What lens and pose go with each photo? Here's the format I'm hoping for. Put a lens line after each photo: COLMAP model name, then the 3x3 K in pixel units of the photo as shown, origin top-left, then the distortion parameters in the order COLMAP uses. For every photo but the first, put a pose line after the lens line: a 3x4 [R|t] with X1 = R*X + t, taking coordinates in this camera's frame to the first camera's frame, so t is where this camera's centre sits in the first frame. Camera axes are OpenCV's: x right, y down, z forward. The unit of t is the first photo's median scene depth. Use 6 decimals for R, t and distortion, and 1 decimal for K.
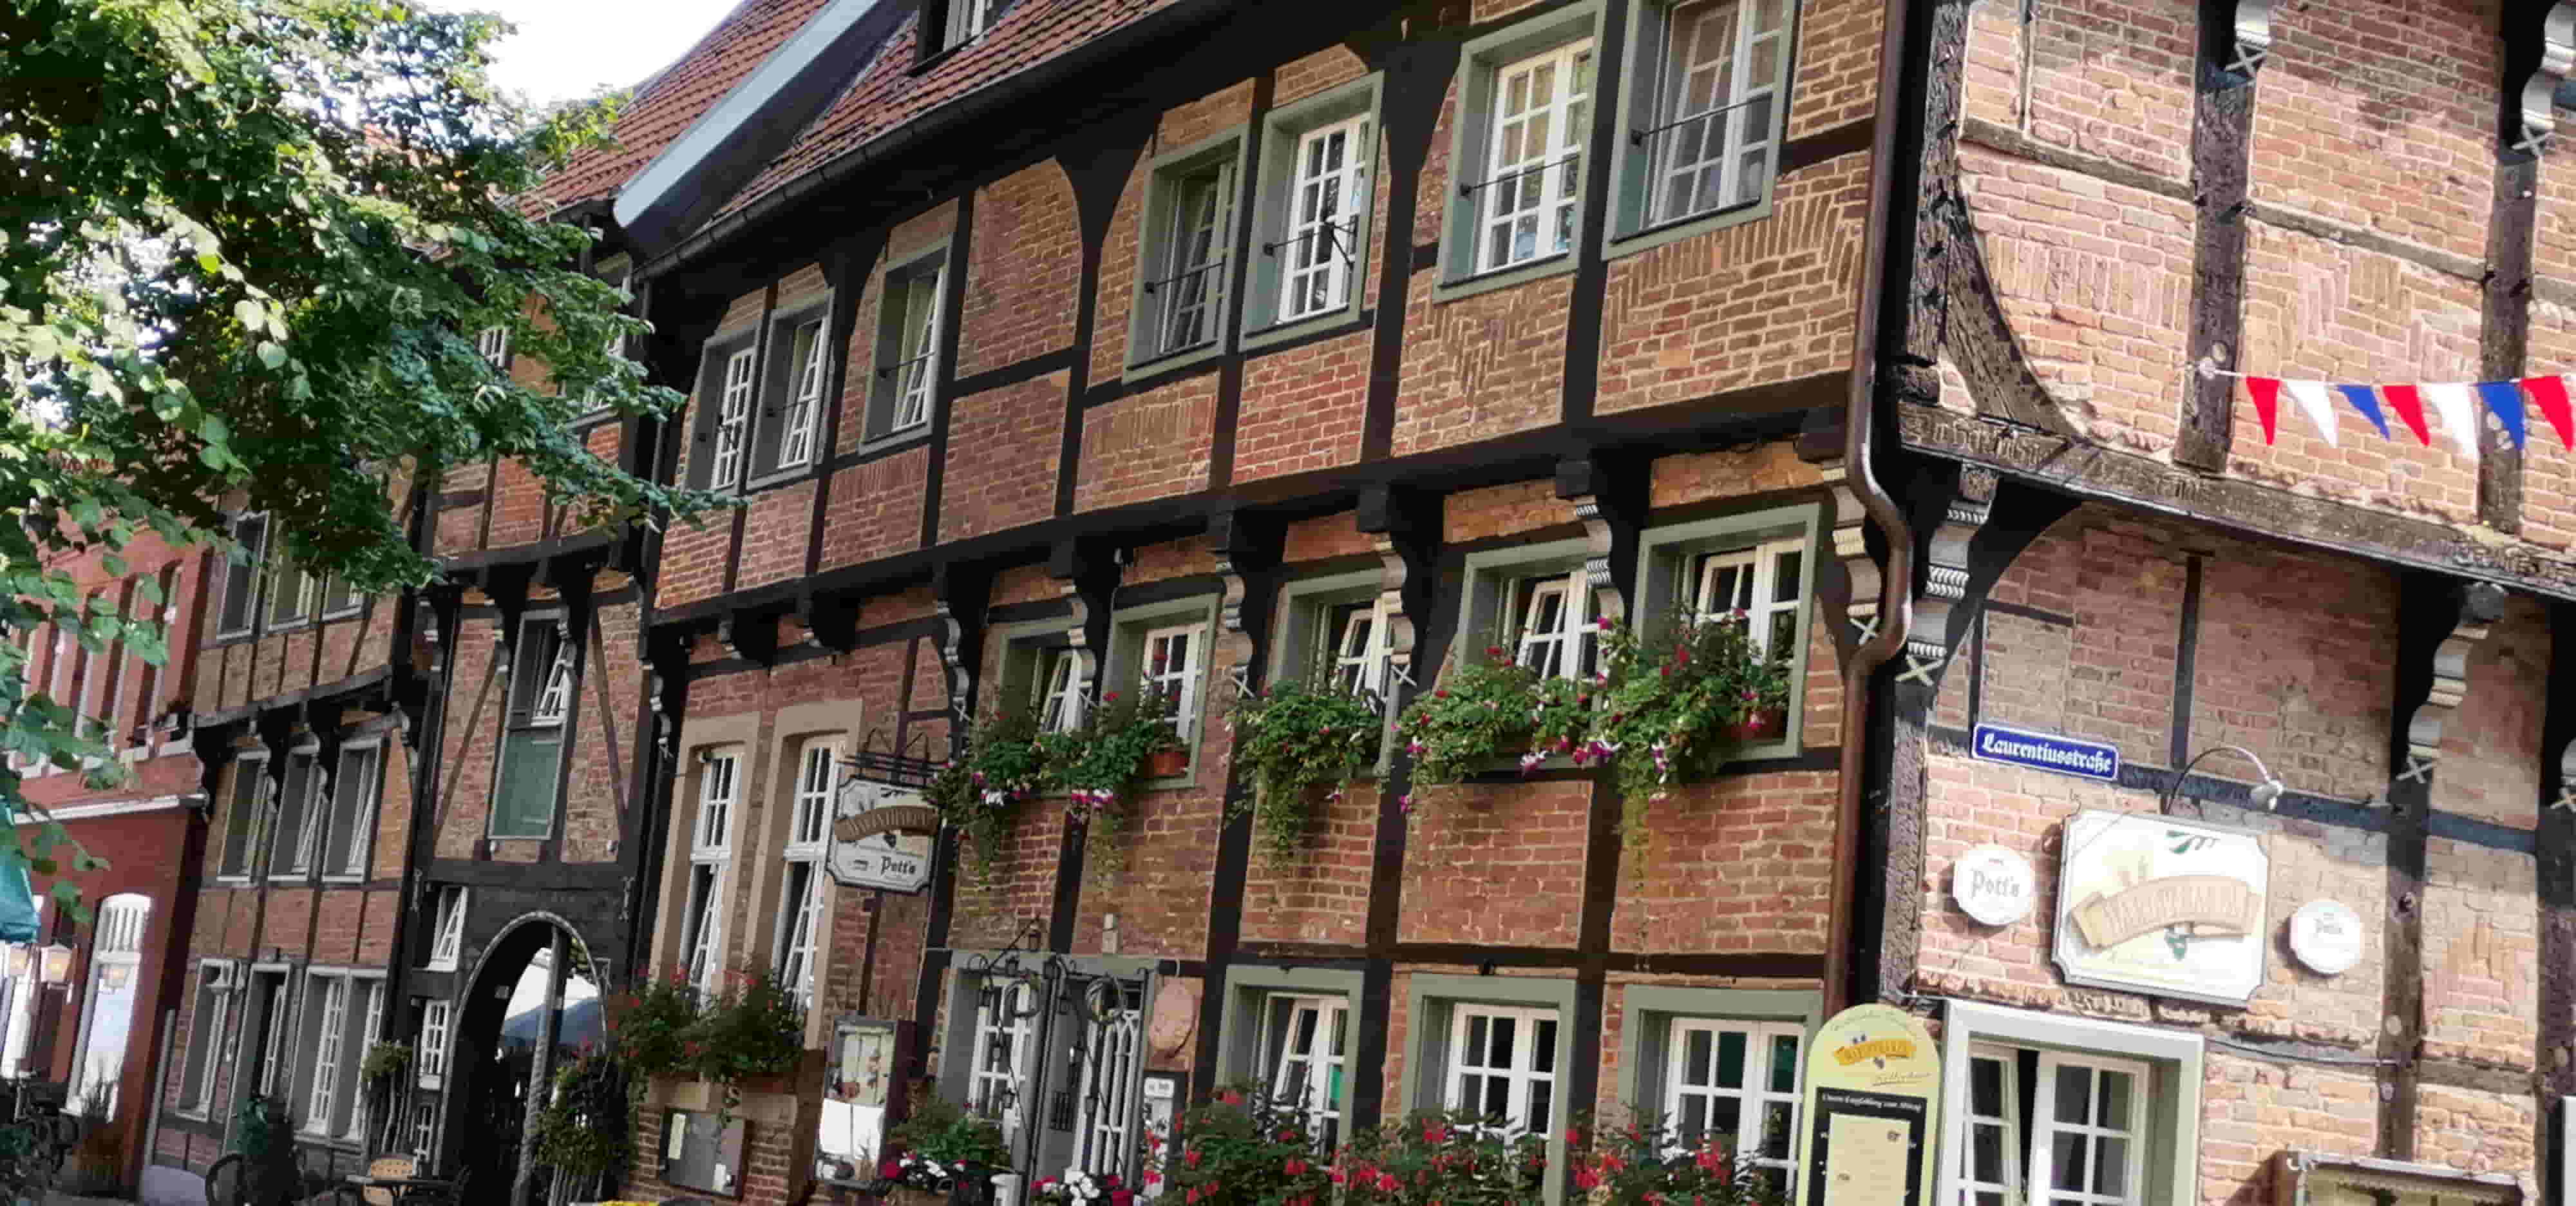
lens RADIAL K [[3064.3, 0, 1288.0], [0, 3064.3, 603.0], [0, 0, 1]] dist [-0.001113, 0.240948]
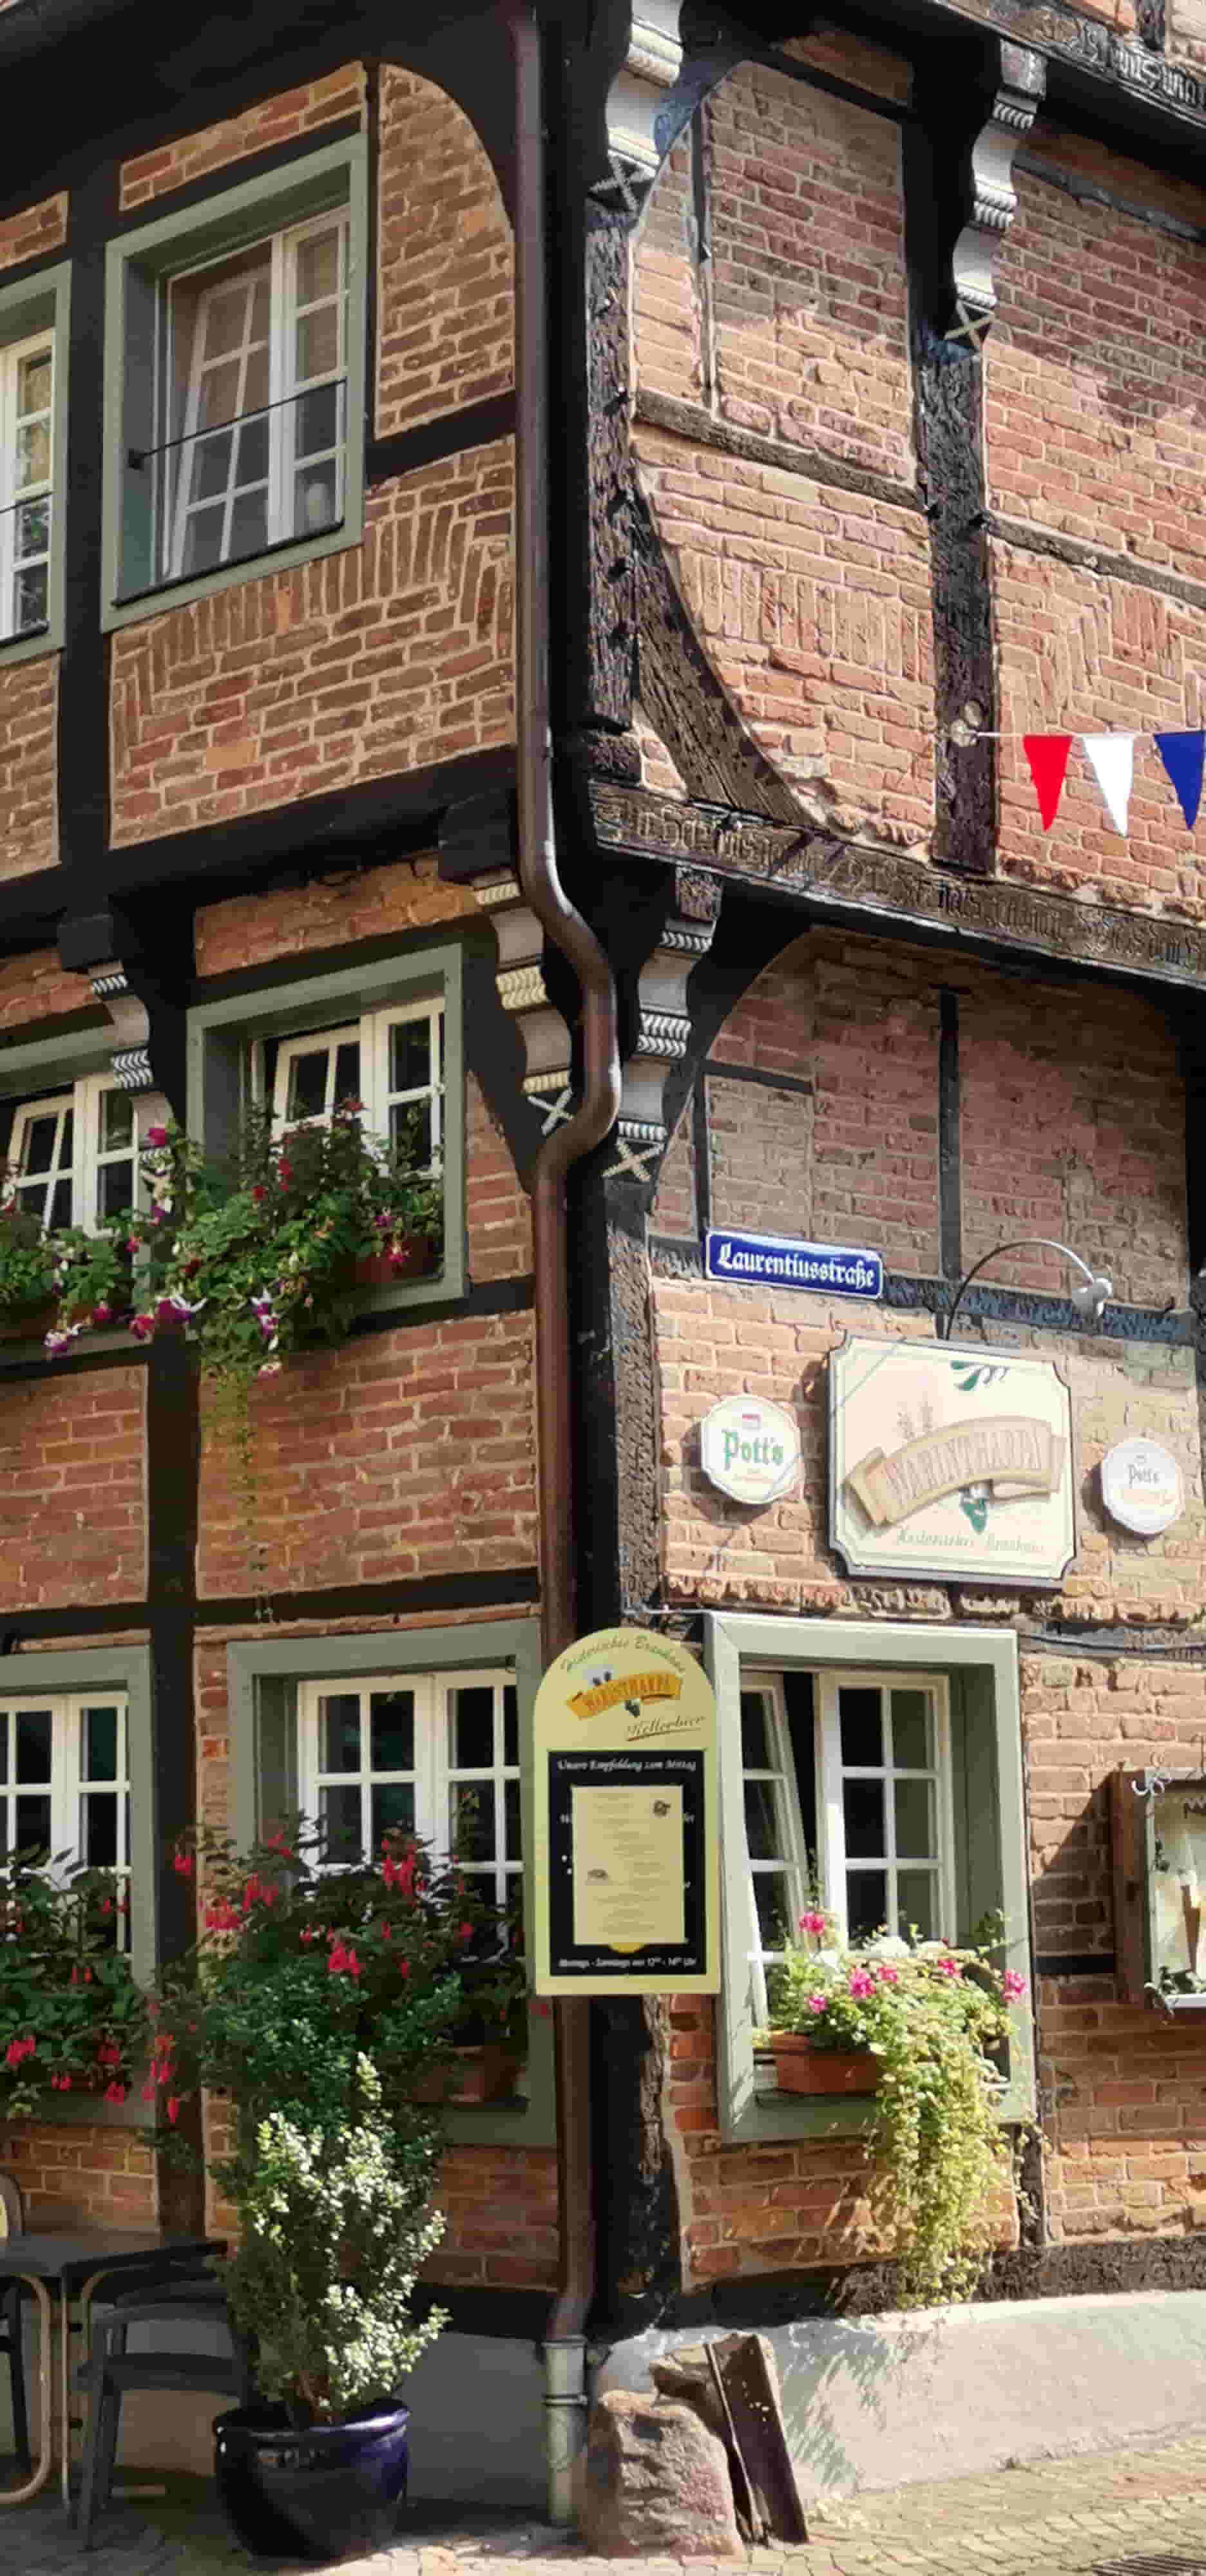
lens RADIAL K [[3700.8, 0, 603.0], [0, 3700.8, 1288.0], [0, 0, 1]] dist [0.029044, -0.009495]
pose [[0.955524, -0.070515, 0.286358, -0.048031], [0.065335, 0.997481, 0.027620, 0.026113], [-0.287584, -0.007682, 0.957725, 0.166047]]
